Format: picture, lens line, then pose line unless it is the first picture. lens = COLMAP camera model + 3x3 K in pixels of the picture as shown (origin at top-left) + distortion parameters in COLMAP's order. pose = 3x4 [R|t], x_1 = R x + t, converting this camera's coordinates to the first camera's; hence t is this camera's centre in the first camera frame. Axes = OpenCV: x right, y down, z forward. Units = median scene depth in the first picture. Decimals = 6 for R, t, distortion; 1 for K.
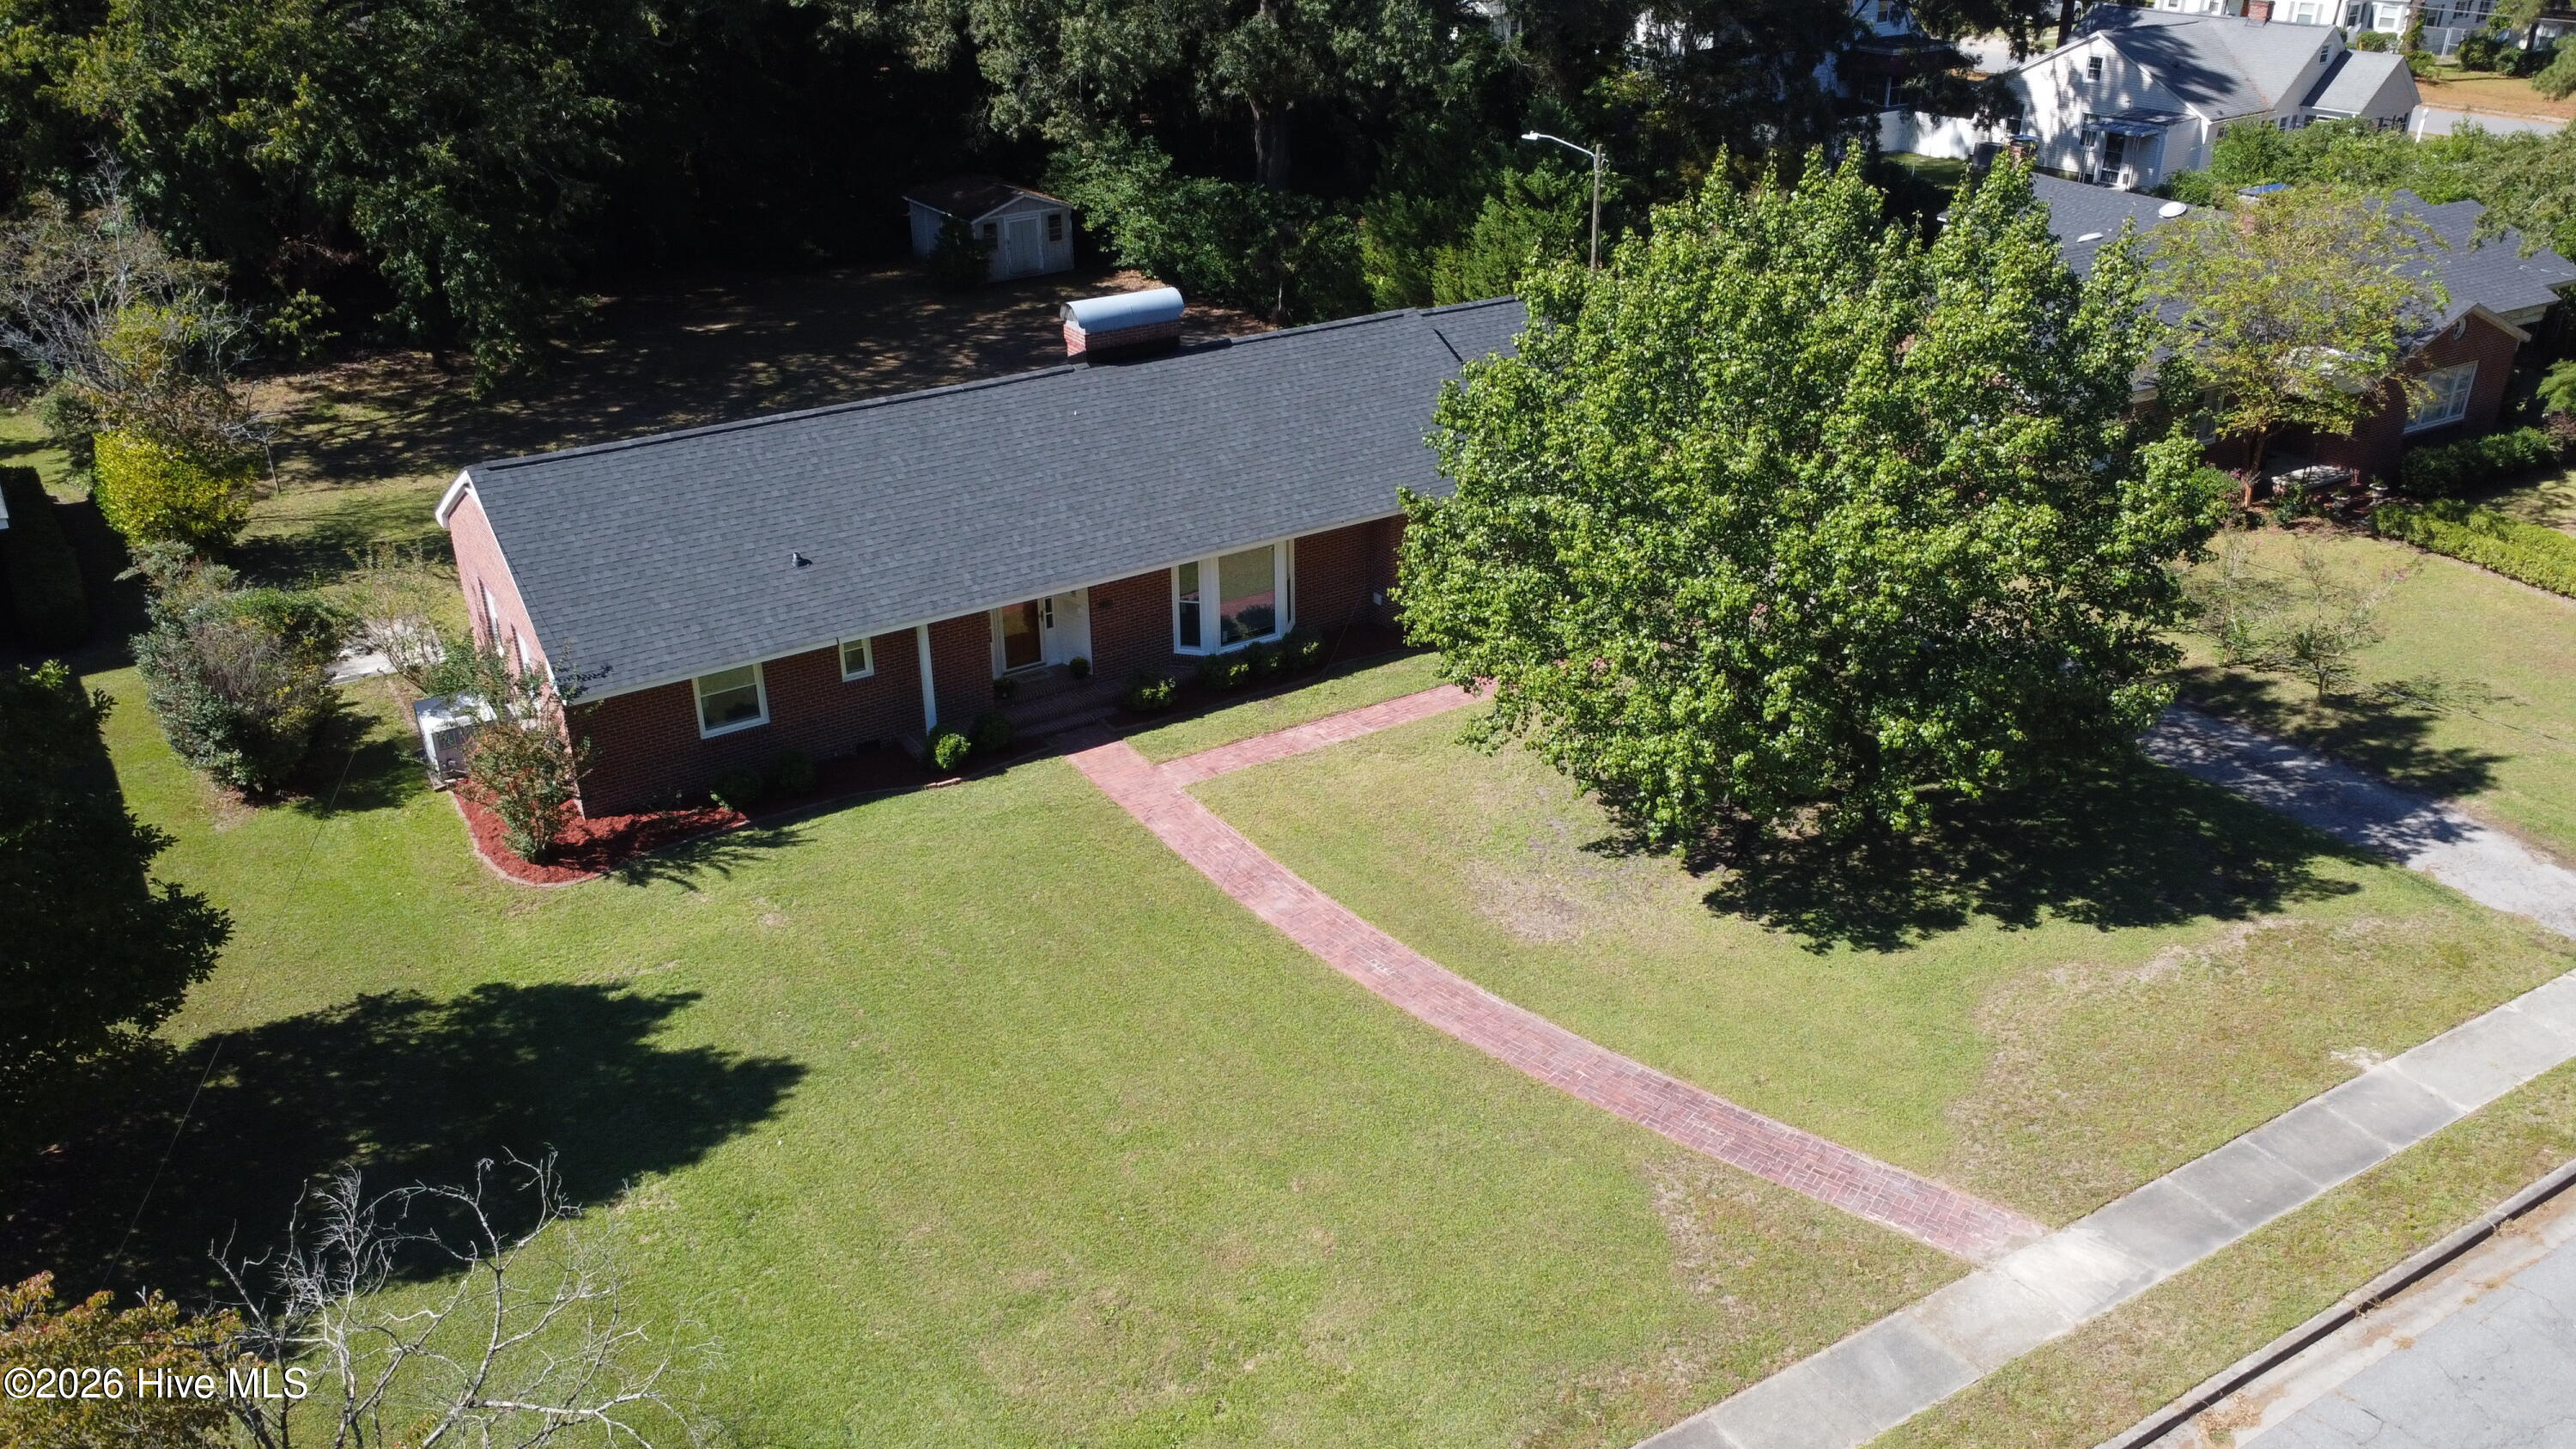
lens RADIAL K [[1945.4, 0, 1293.5], [0, 1945.4, 721.6], [0, 0, 1]] dist [0.007406, -0.007619]
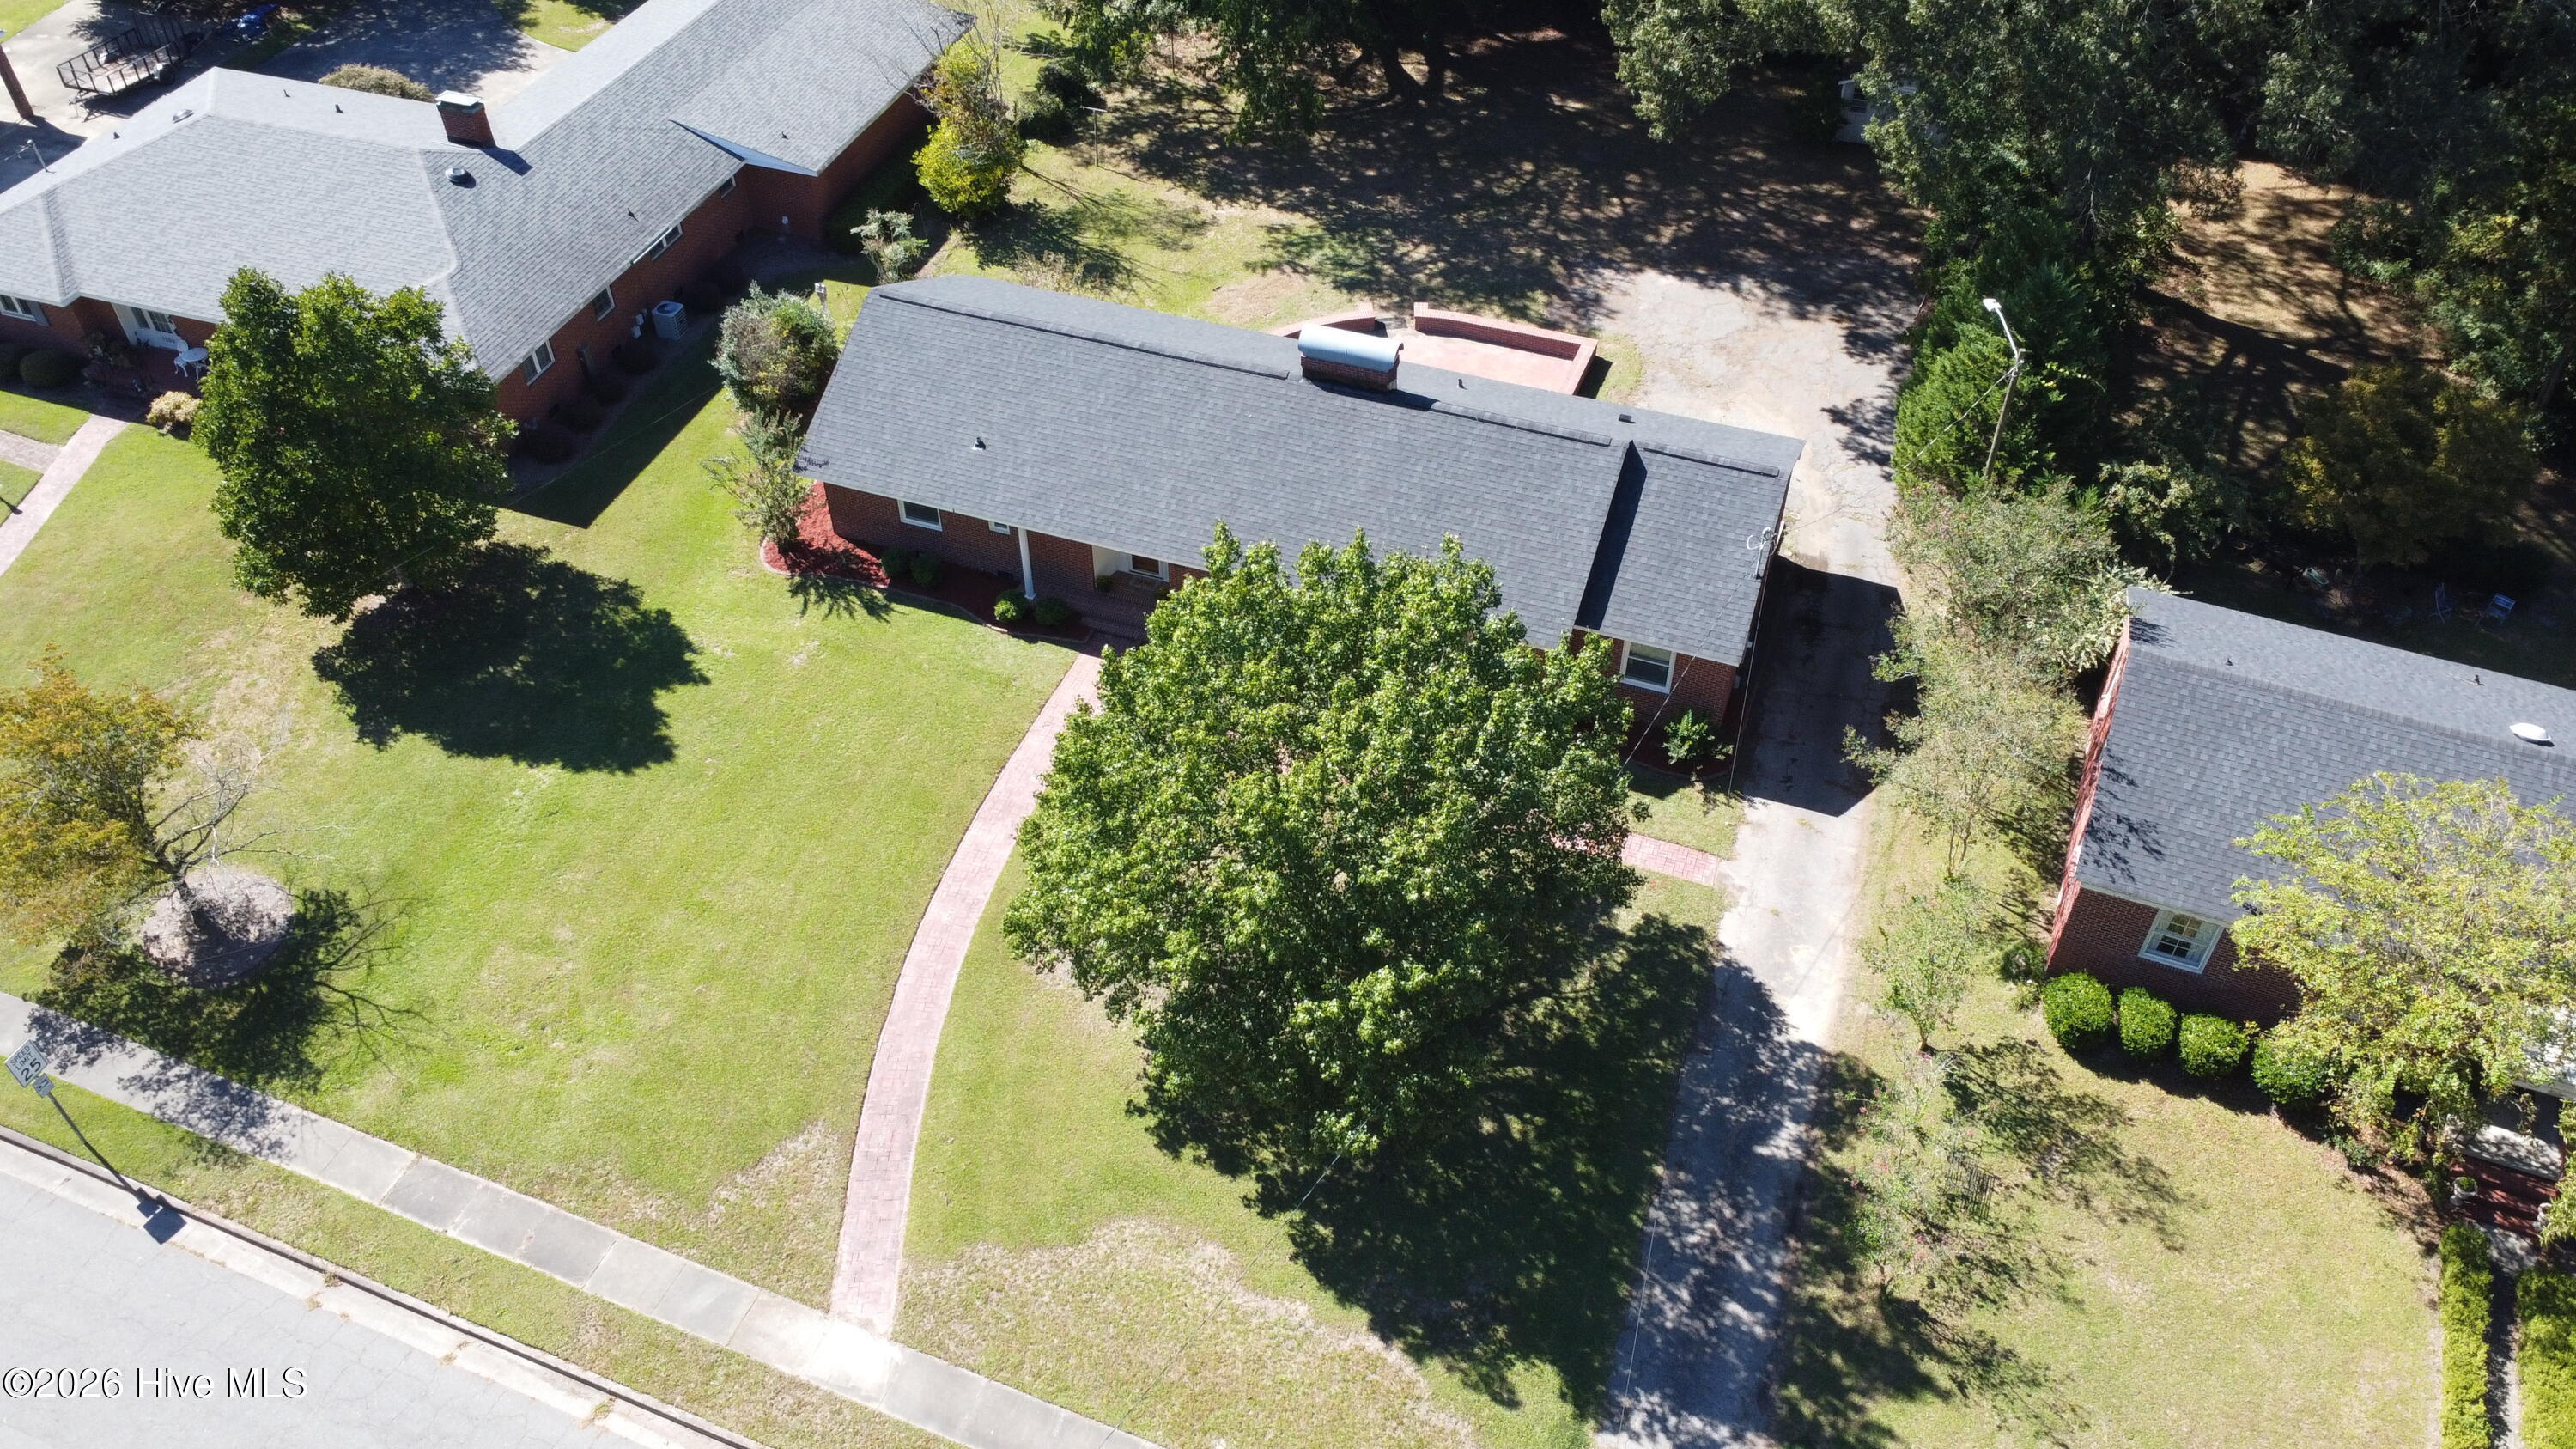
lens RADIAL K [[1945.4, 0, 1278.9], [0, 1945.4, 724.4], [0, 0, 1]] dist [0.007406, -0.007619]
pose [[0.599075, 0.550136, -0.581773, 0.840106], [-0.348872, 0.833334, 0.428769, -0.613760], [0.720692, -0.053900, 0.691157, 0.166729]]
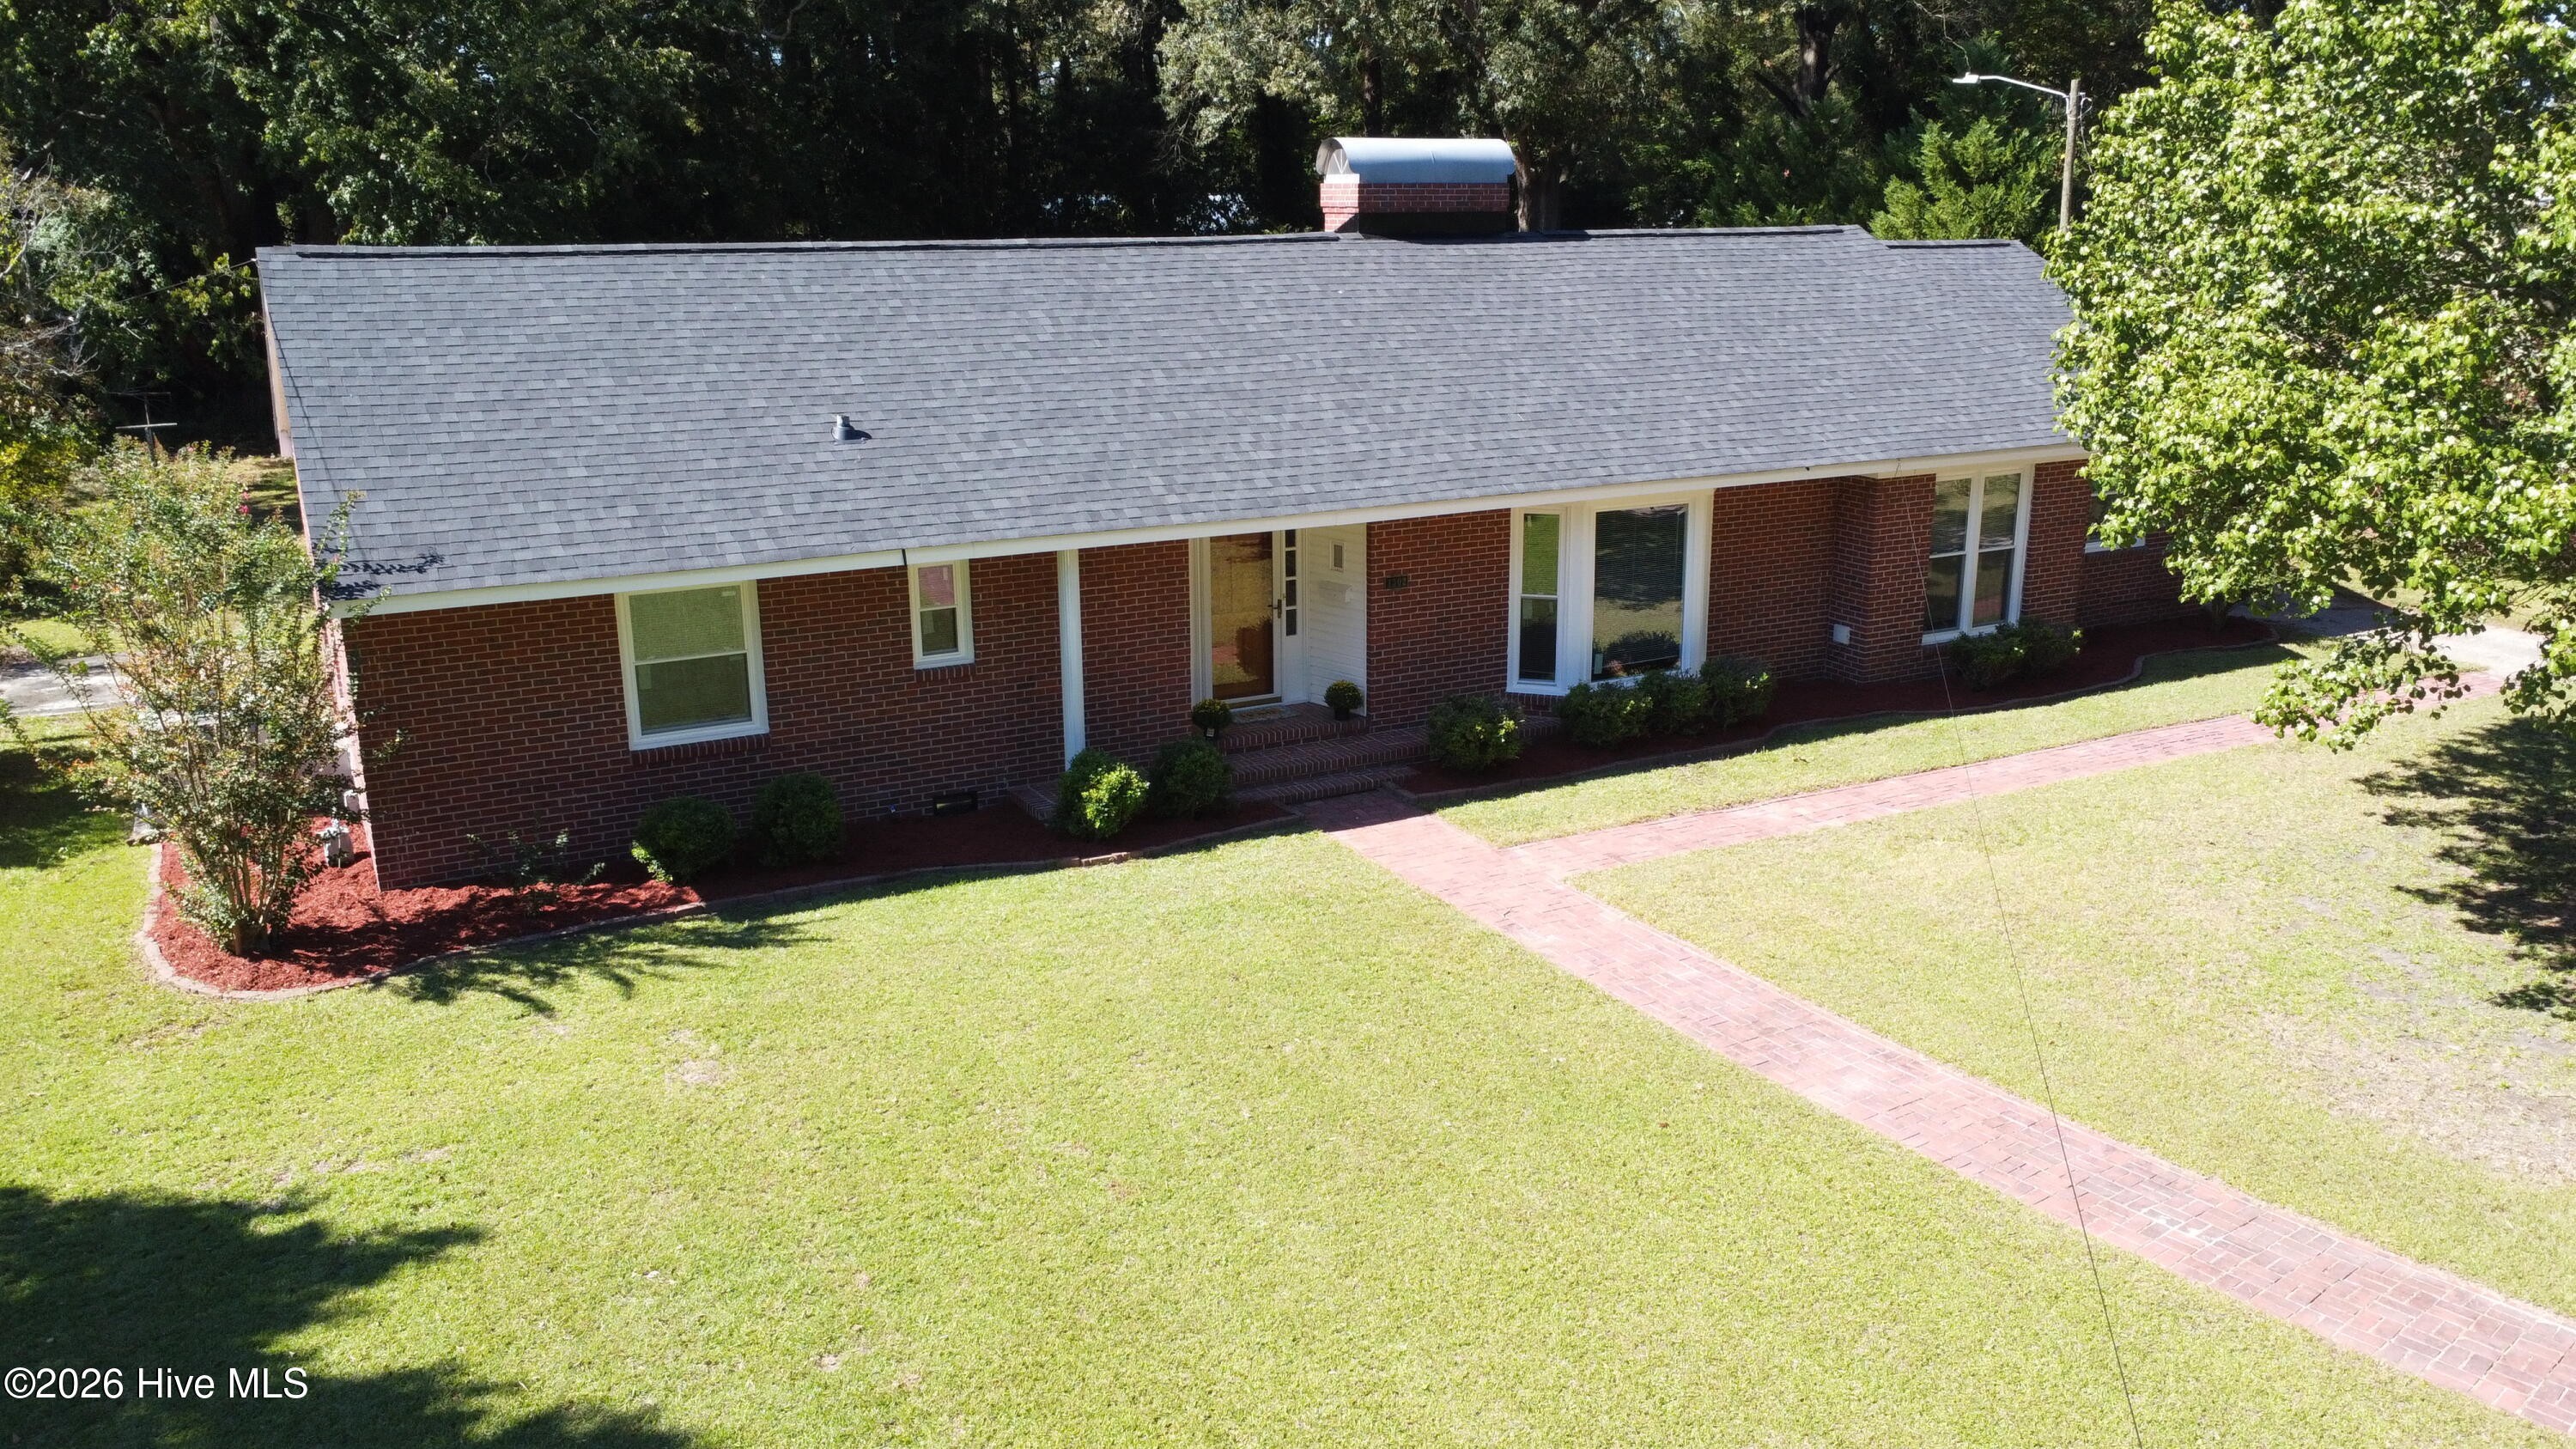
lens RADIAL K [[1945.4, 0, 1296.7], [0, 1945.4, 714.5], [0, 0, 1]] dist [0.007406, -0.007619]
pose [[0.997320, 0.017131, -0.071123, -0.094567], [-0.030491, 0.981068, -0.191249, 0.093346], [0.066500, 0.192905, 0.978961, 0.514899]]
